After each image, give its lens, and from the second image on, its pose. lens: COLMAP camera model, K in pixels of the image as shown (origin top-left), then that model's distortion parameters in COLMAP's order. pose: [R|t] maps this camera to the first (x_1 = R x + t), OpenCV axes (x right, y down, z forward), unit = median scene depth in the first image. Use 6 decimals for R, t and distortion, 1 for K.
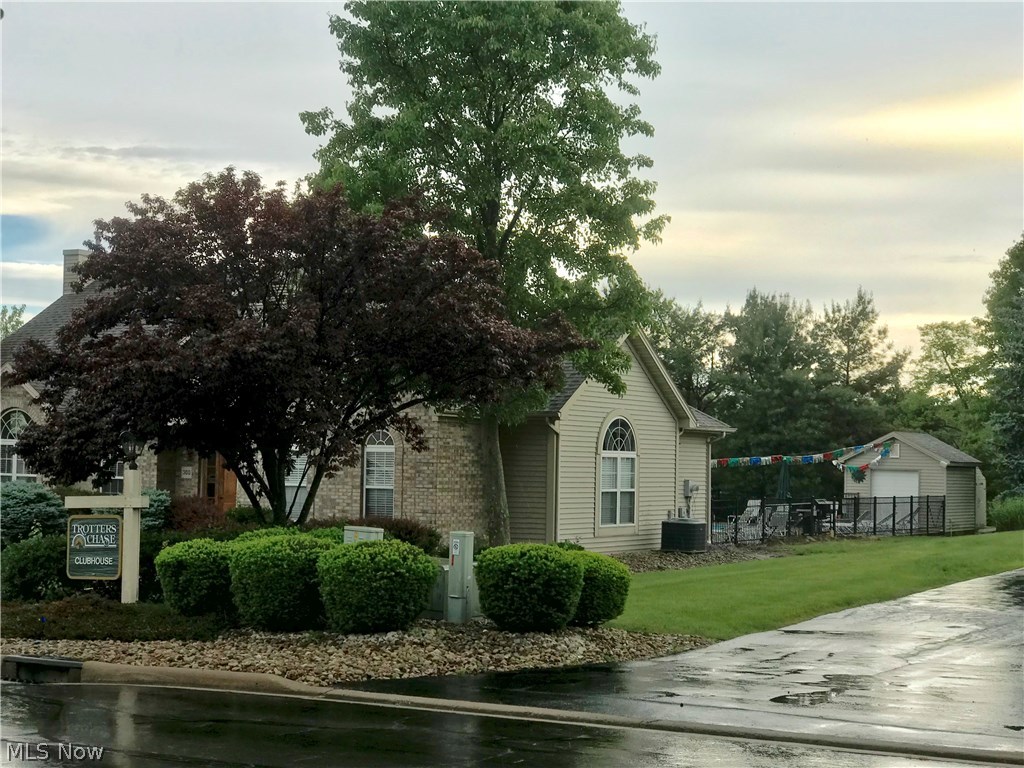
lens RADIAL K [[1665.1, 0, 512.0], [0, 1665.1, 384.0], [0, 0, 1]] dist [-0.231578, 2.527188]
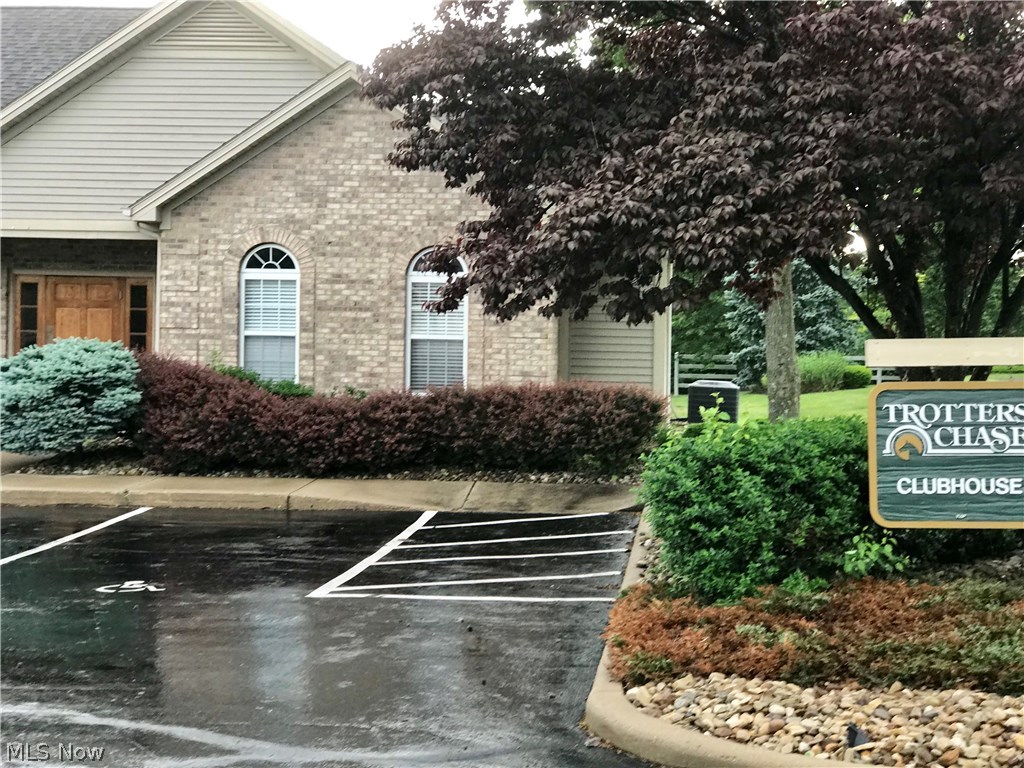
lens RADIAL K [[1665.1, 0, 512.0], [0, 1665.1, 384.0], [0, 0, 1]] dist [-0.231578, 2.527188]
pose [[0.896181, -0.009013, 0.443596, -0.338072], [-0.027230, 0.996792, 0.075264, 0.030814], [-0.442852, -0.079529, 0.893061, 0.408402]]
